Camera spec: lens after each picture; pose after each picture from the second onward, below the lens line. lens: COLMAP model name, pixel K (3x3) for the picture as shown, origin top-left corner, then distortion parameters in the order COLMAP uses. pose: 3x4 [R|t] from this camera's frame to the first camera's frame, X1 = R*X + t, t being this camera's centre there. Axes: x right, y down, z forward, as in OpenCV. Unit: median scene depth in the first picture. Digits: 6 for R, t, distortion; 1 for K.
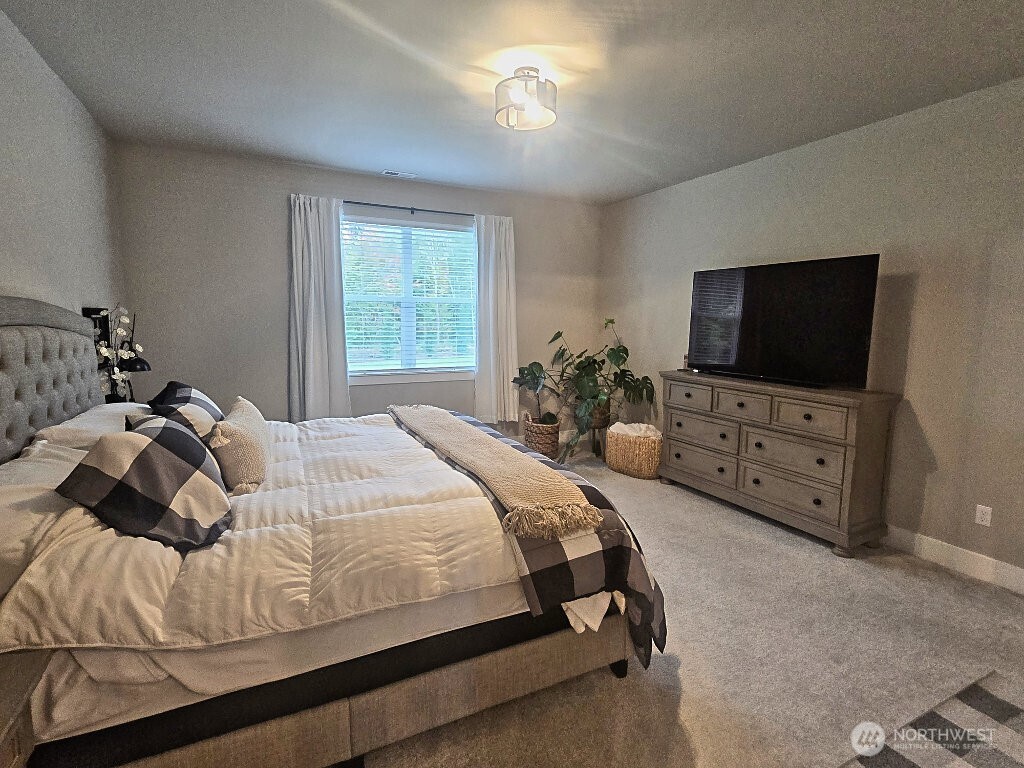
lens RADIAL K [[483.7, 0, 515.2], [0, 483.7, 382.0], [0, 0, 1]] dist [0.000422, 0.000034]
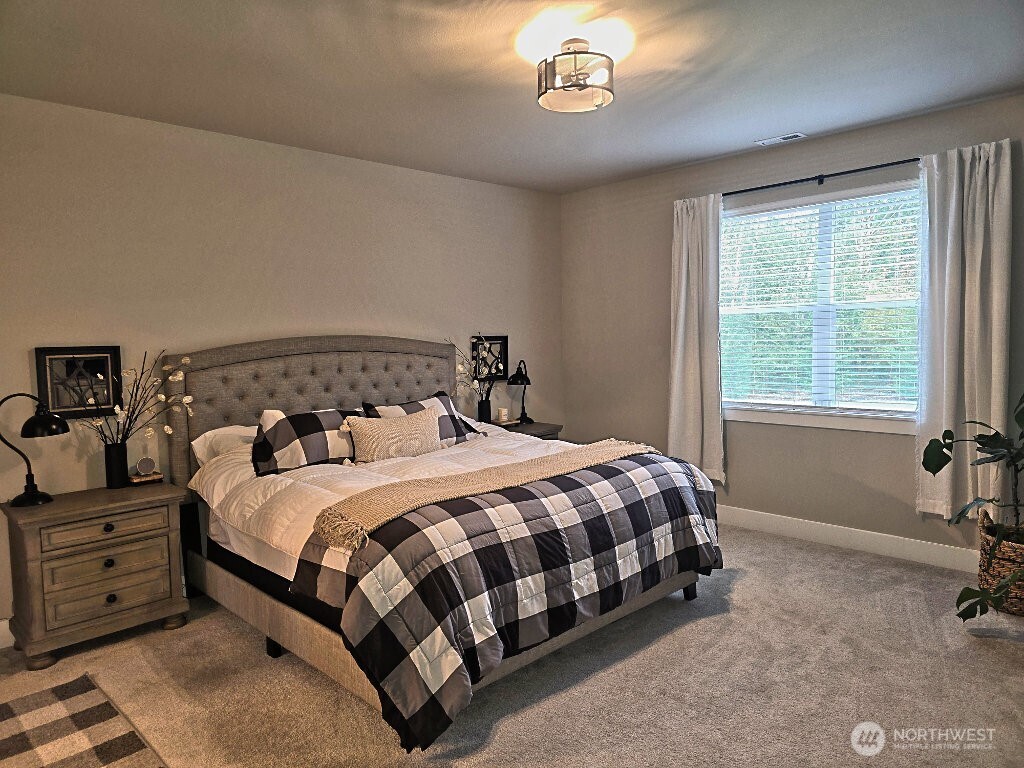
lens RADIAL K [[678.3, 0, 513.0], [0, 678.3, 385.2], [0, 0, 1]] dist [0.010368, 0.001381]
pose [[0.353675, 0.040345, -0.934498, 0.579795], [-0.093742, 0.995568, 0.007504, -0.027709], [0.930659, 0.084948, 0.355890, 0.279458]]
